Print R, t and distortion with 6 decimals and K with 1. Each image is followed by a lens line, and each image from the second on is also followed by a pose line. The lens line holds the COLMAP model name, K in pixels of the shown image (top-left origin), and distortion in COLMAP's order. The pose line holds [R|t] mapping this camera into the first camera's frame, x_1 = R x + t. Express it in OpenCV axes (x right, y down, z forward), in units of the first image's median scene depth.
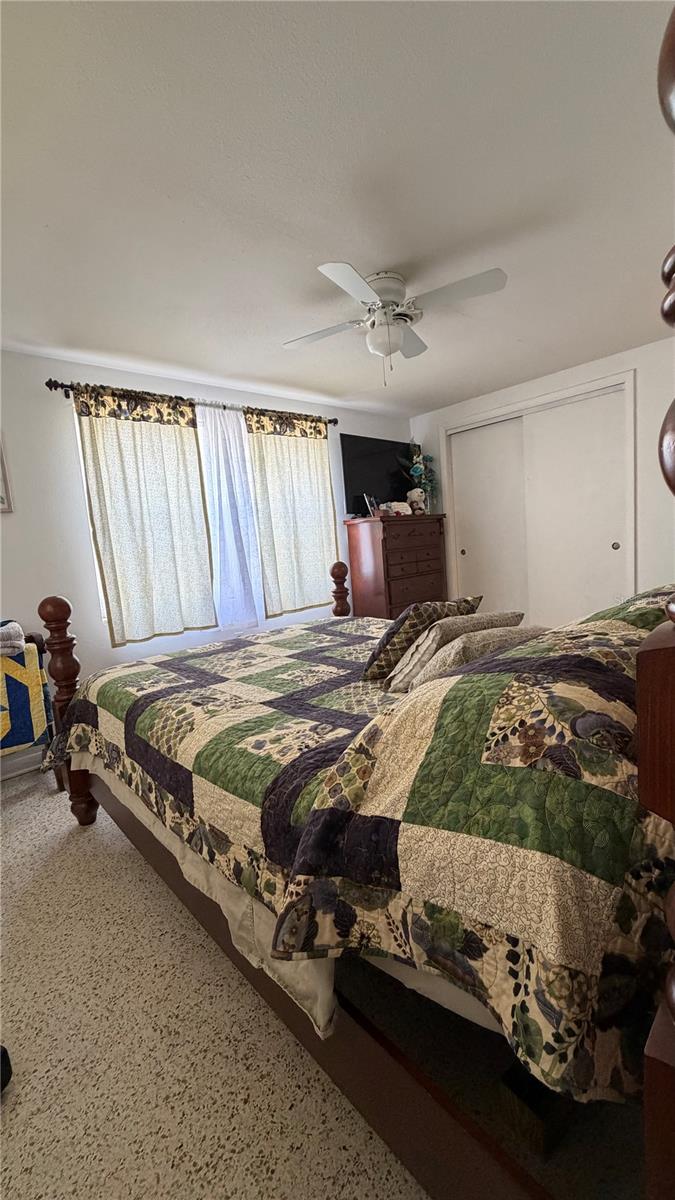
lens RADIAL K [[476.4, 0, 338.1], [0, 476.4, 598.8], [0, 0, 1]] dist [-0.003429, -0.000287]
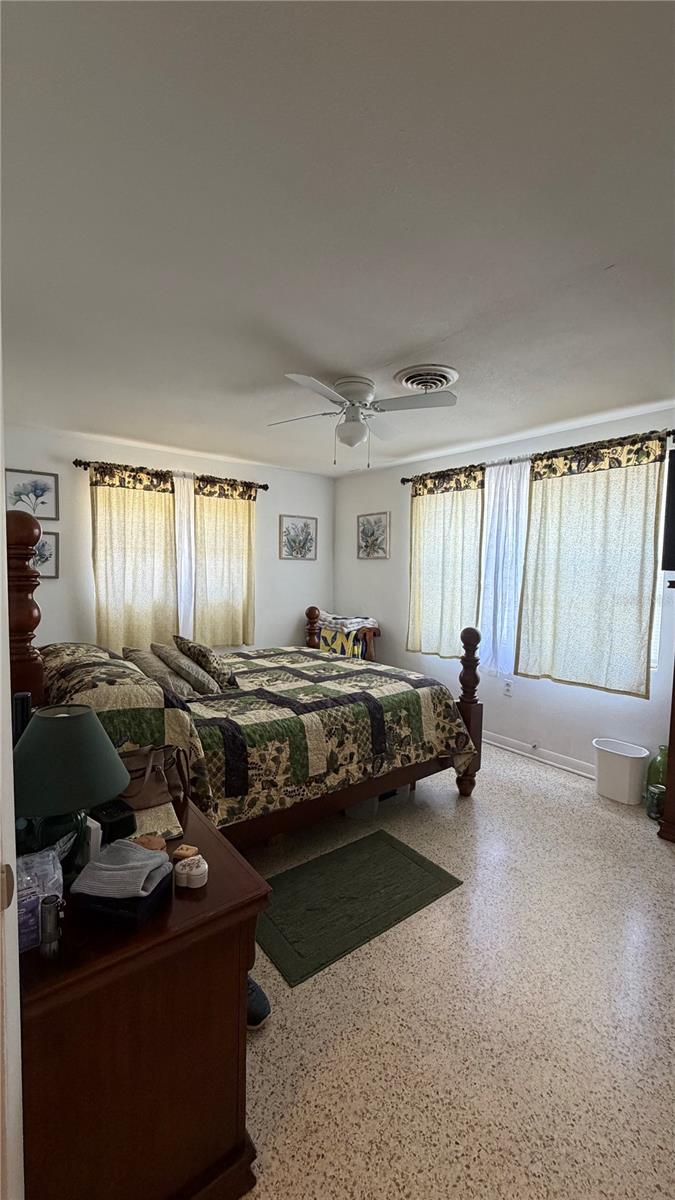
lens RADIAL K [[476.4, 0, 337.5], [0, 476.4, 598.8], [0, 0, 1]] dist [-0.003429, -0.000287]
pose [[-0.076924, 0.149953, -0.985696, 0.892227], [-0.134864, 0.977975, 0.159303, -0.236353], [0.987874, 0.145189, -0.055007, 0.762828]]
